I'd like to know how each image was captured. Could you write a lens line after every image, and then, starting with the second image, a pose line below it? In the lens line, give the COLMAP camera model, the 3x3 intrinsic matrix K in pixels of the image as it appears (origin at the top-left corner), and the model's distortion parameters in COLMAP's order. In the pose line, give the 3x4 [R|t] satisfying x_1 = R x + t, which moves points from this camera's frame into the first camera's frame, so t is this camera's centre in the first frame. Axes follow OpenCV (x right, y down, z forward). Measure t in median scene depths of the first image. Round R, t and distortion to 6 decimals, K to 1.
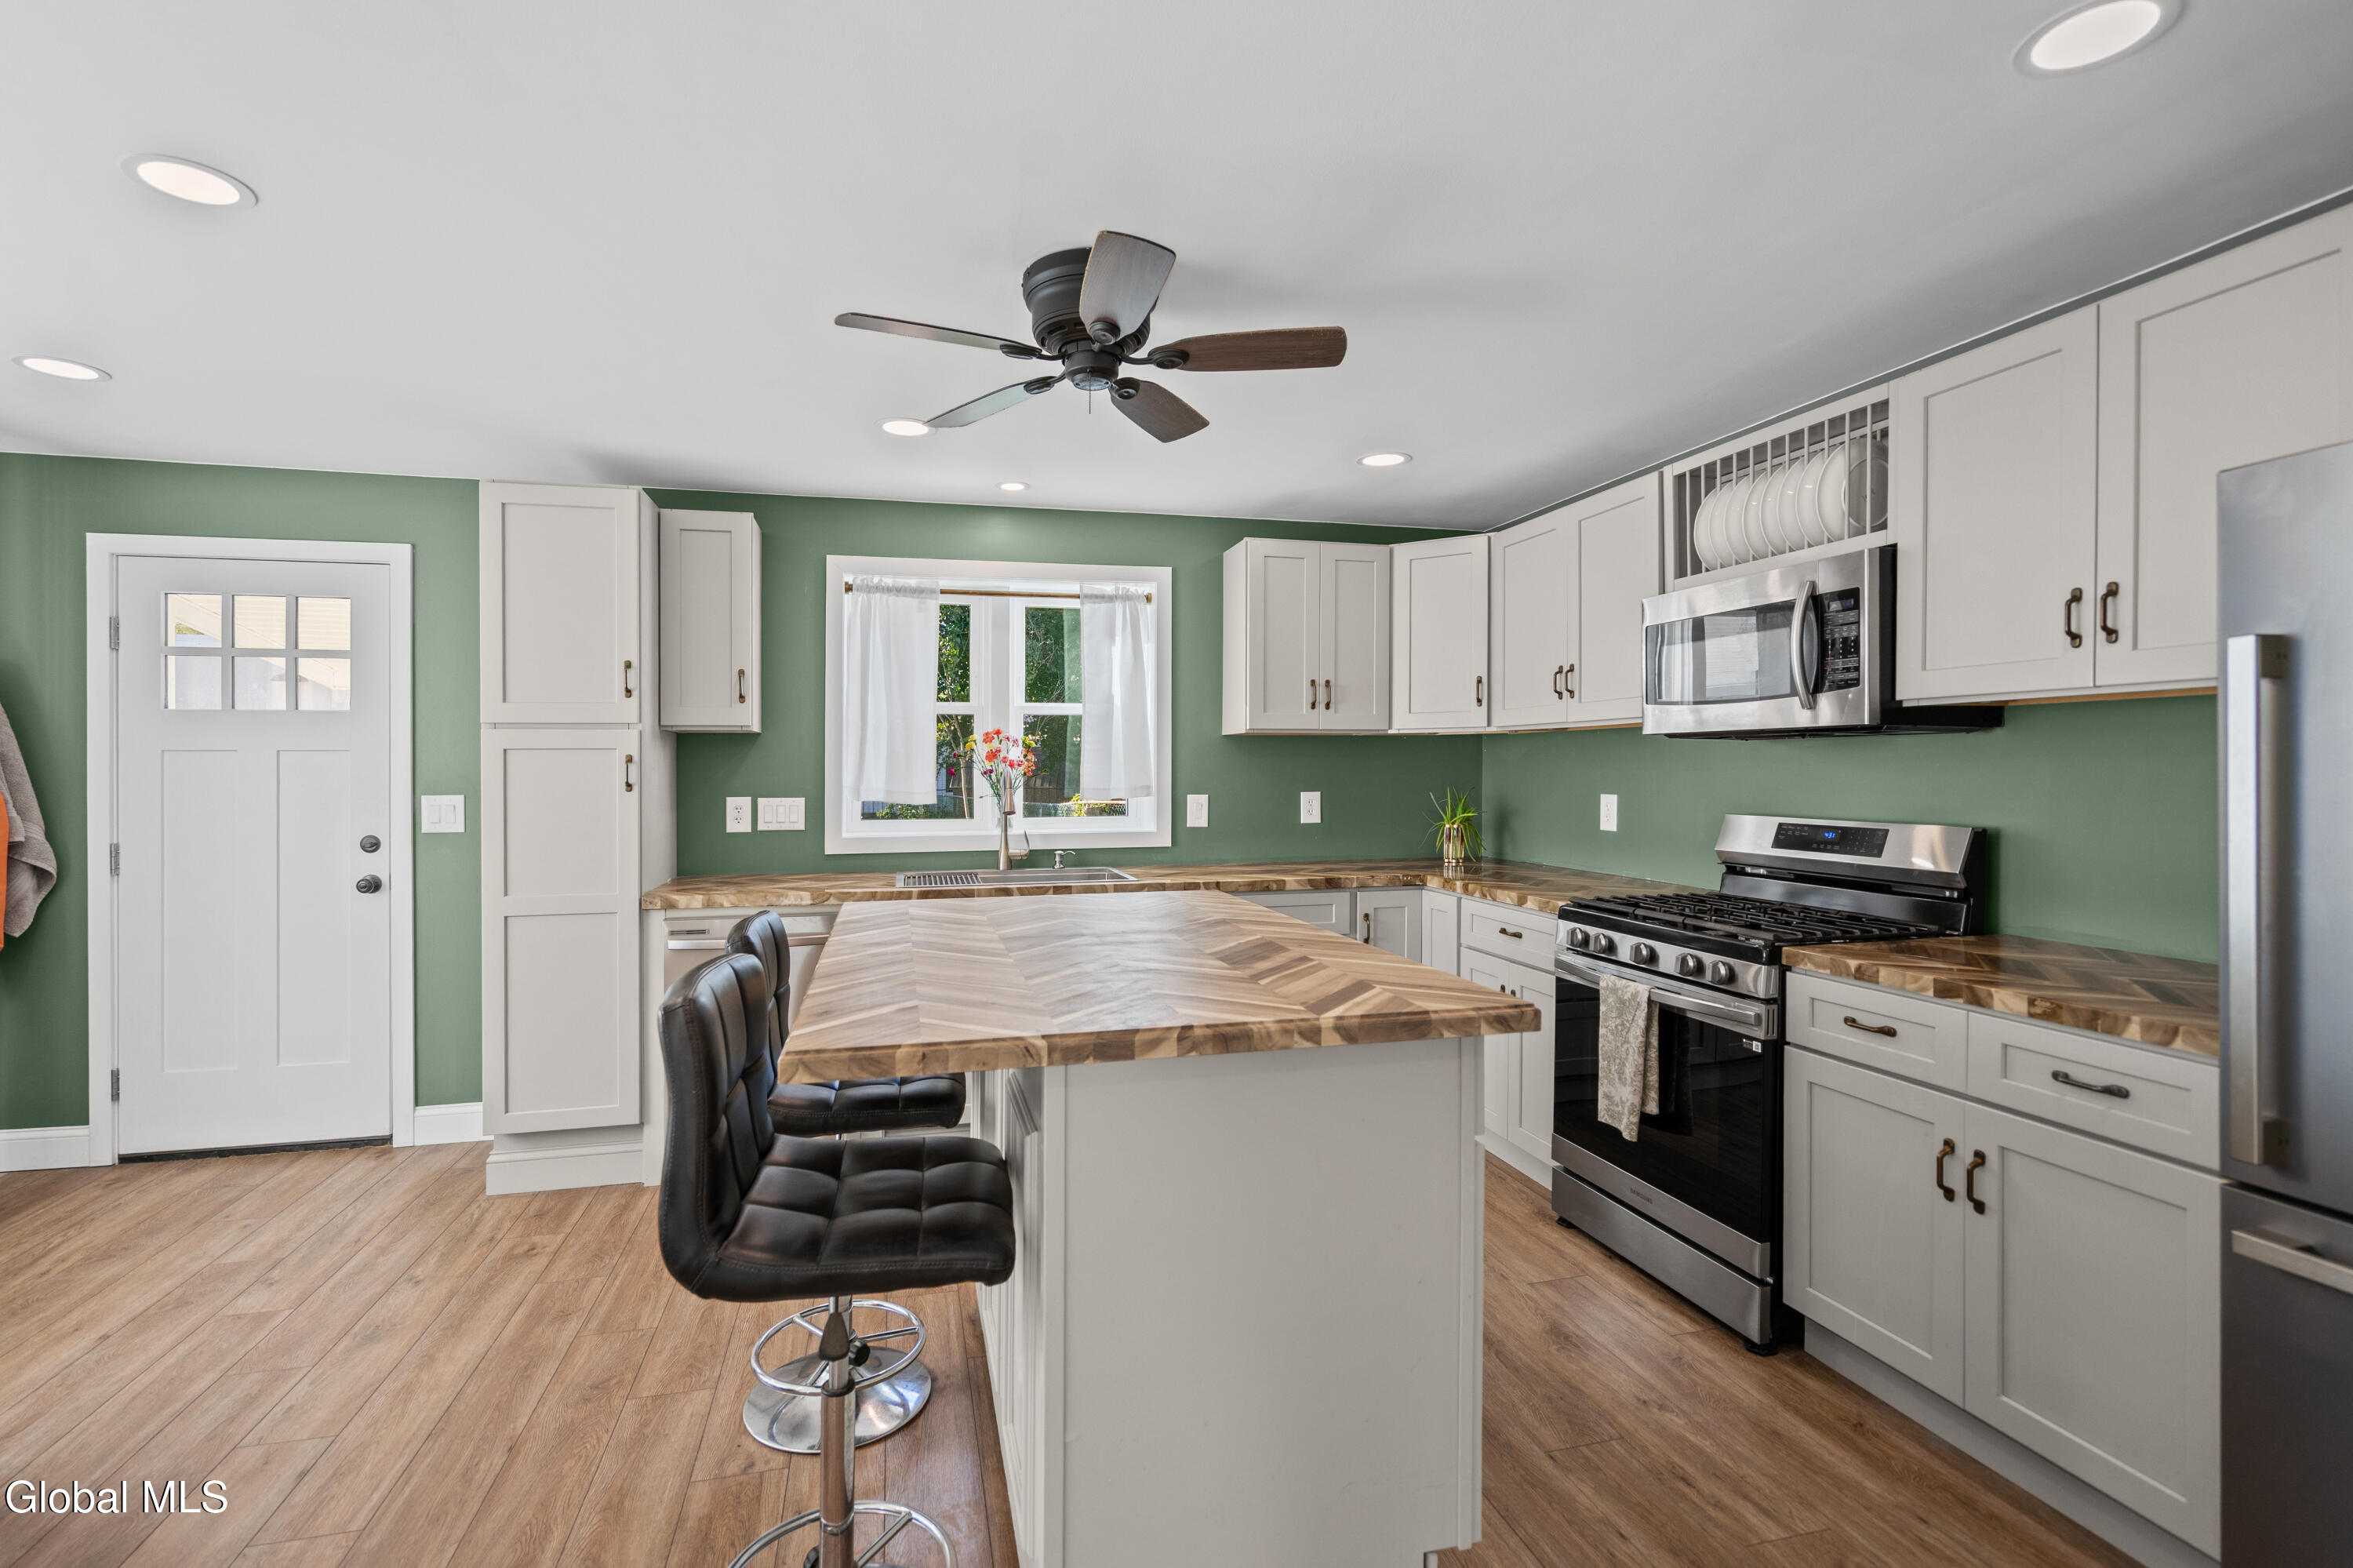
lens RADIAL K [[1068.7, 0, 1166.4], [0, 1068.7, 804.3], [0, 0, 1]] dist [-0.003203, 0.003404]
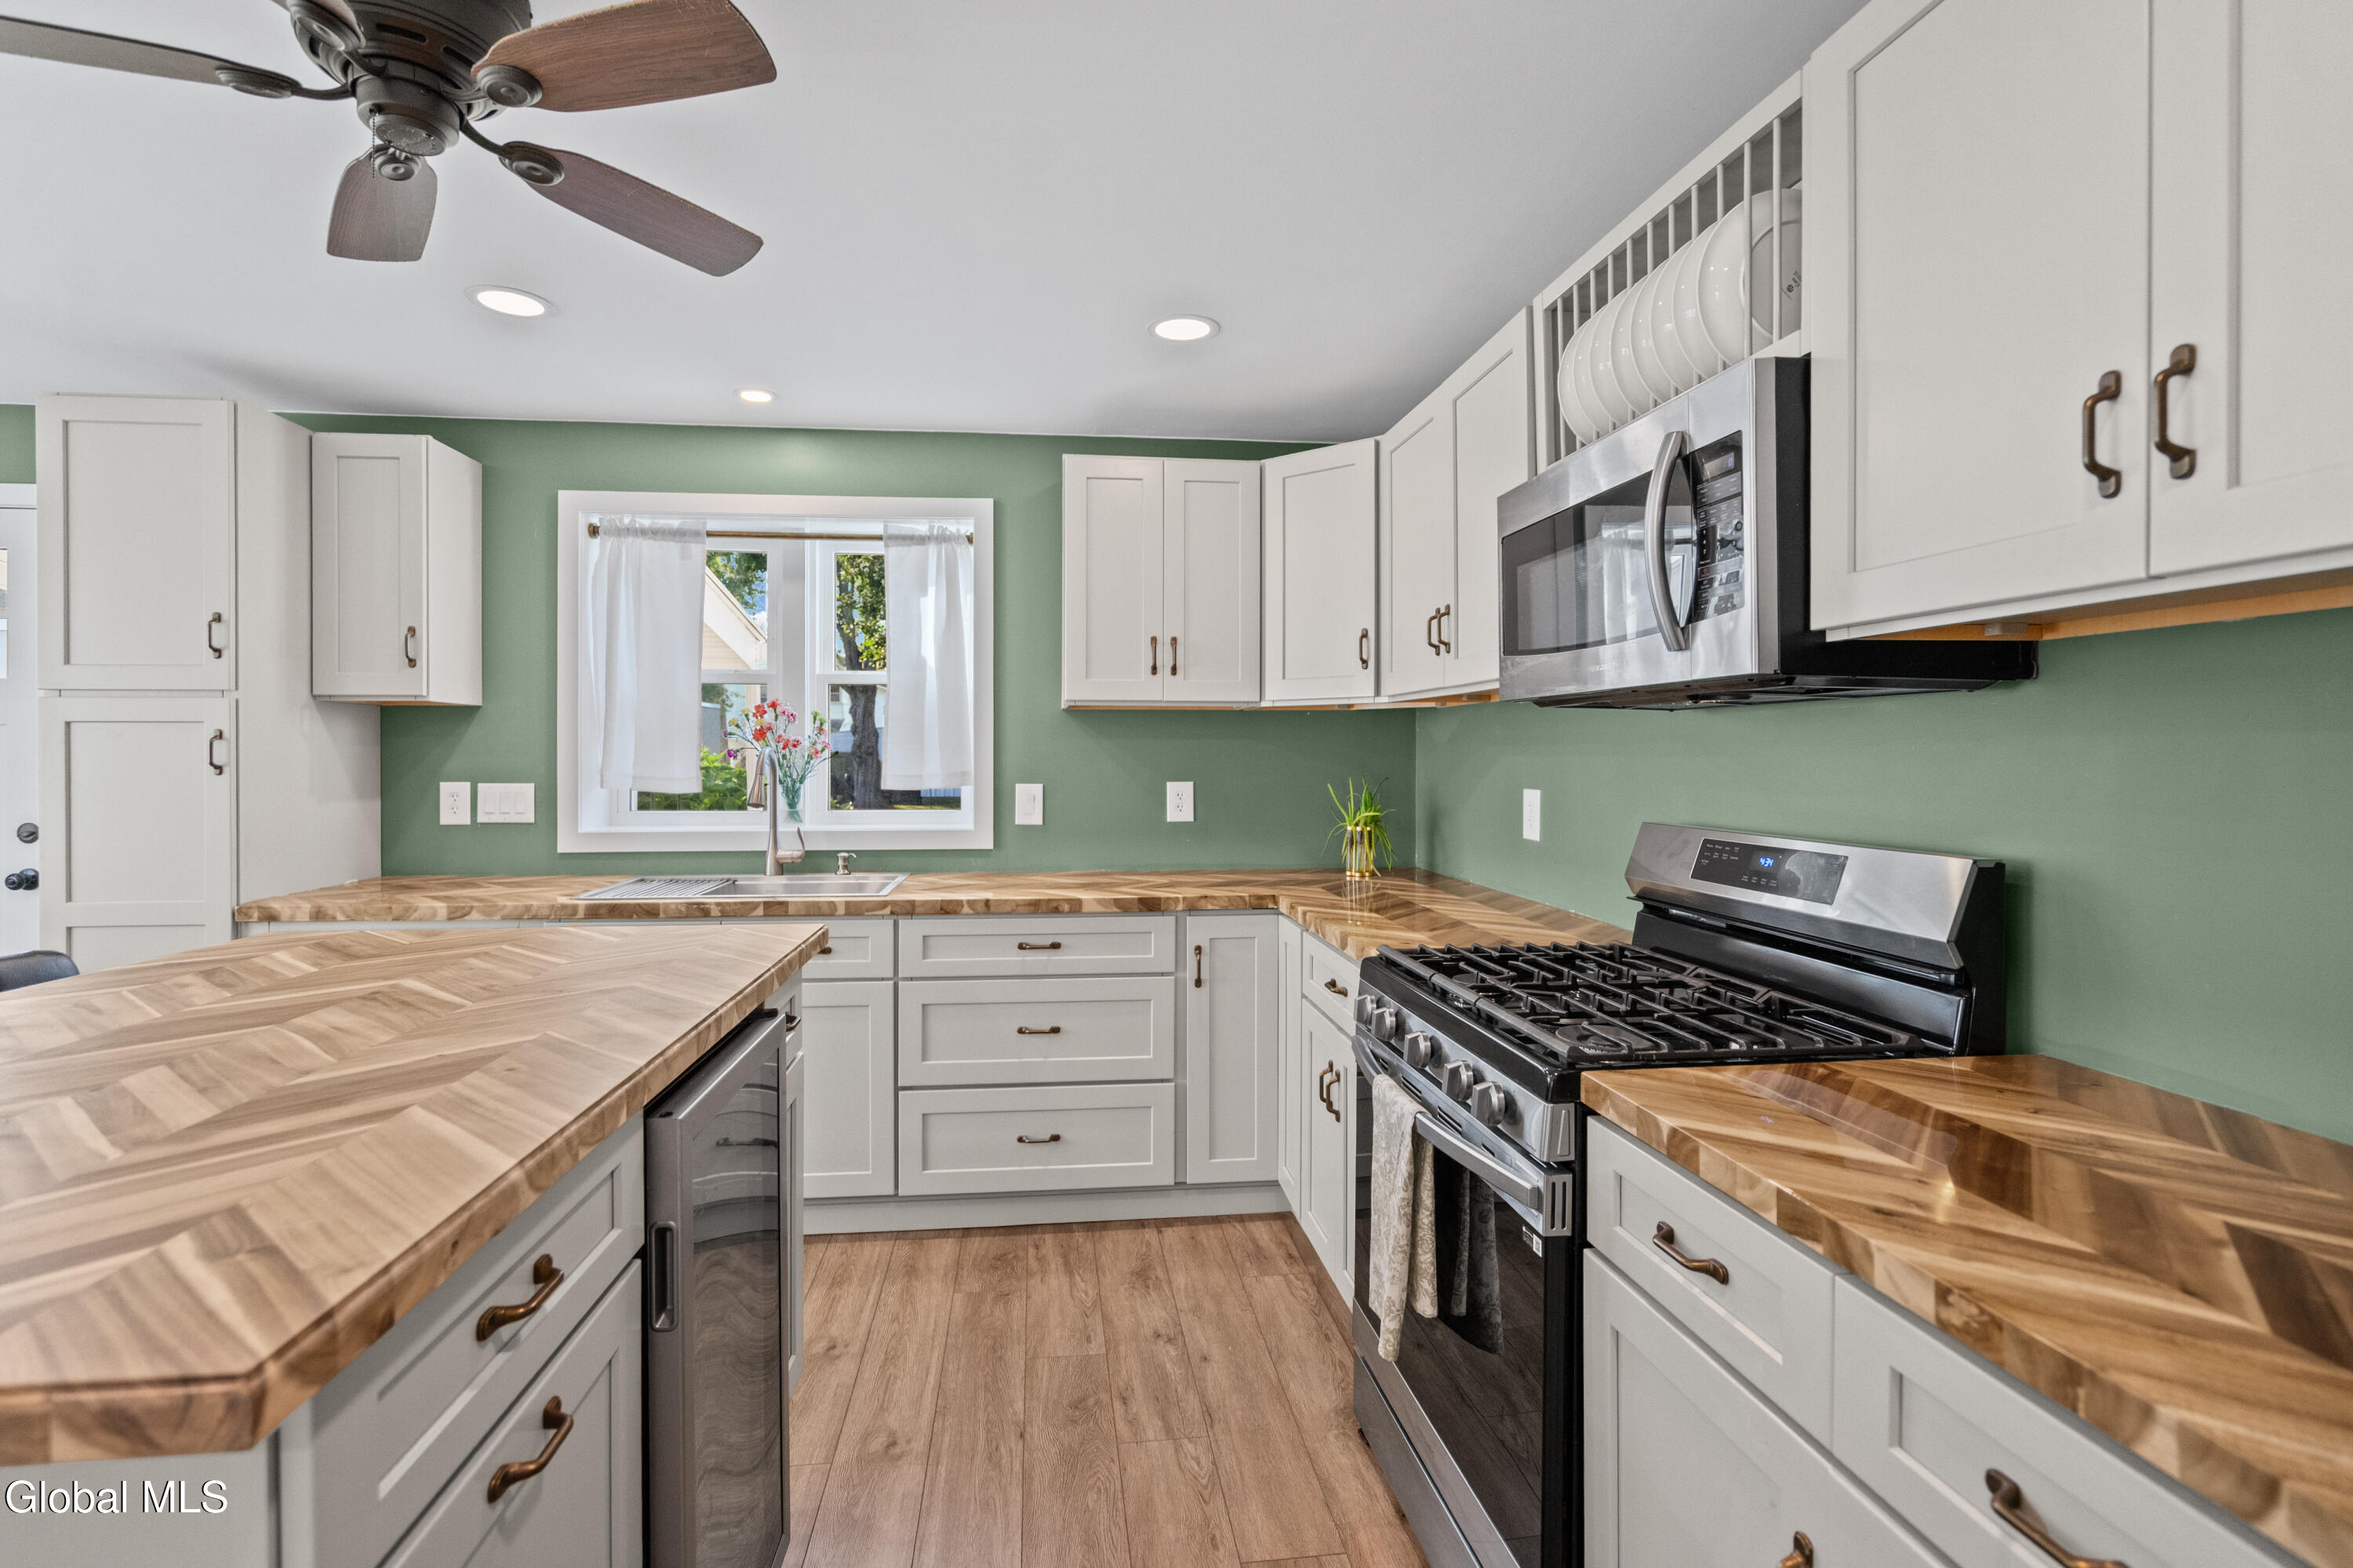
lens RADIAL K [[1068.7, 0, 1167.3], [0, 1068.7, 773.8], [0, 0, 1]] dist [-0.003203, 0.003404]
pose [[0.990481, 0.007879, -0.137421, 0.295934], [-0.009839, 0.999859, -0.013588, -0.008382], [0.137295, 0.014811, 0.990419, 0.279712]]
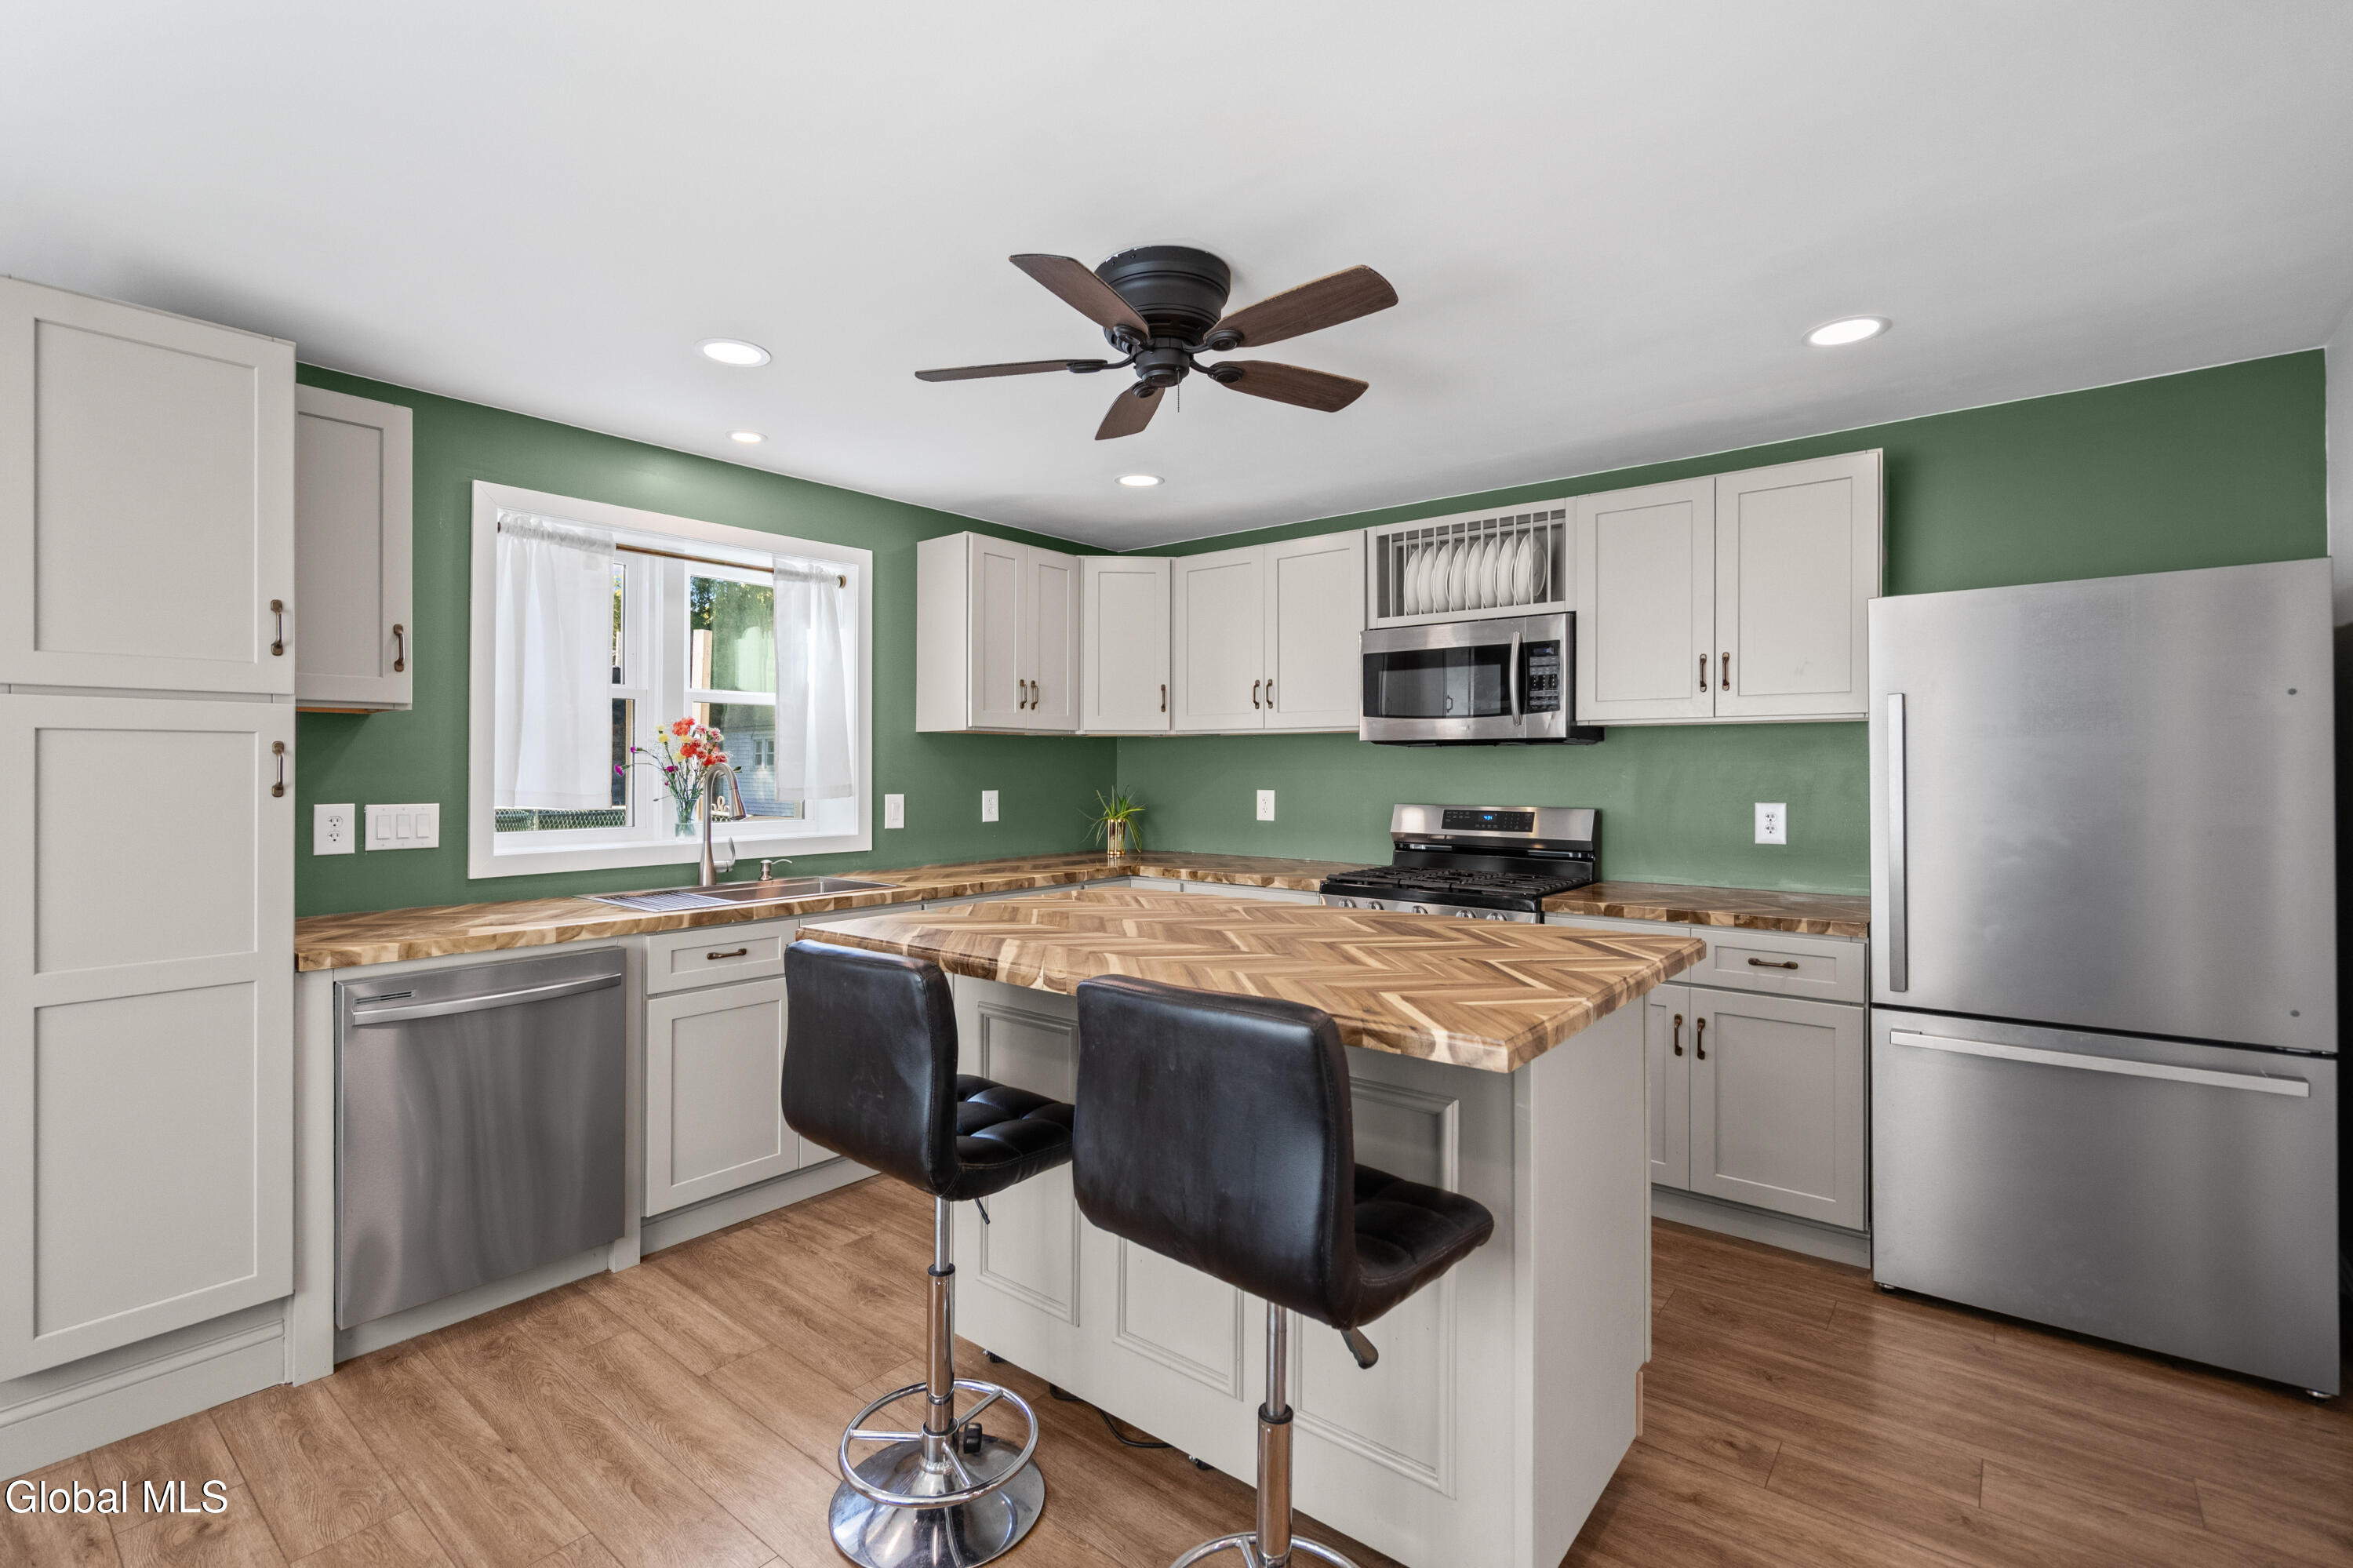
lens RADIAL K [[1068.7, 0, 1152.5], [0, 1068.7, 793.6], [0, 0, 1]] dist [-0.003203, 0.003404]
pose [[0.803462, -0.010168, 0.595270, -0.430899], [0.016513, 0.999850, -0.005209, -0.001229], [-0.595127, 0.014015, 0.803509, 0.130932]]
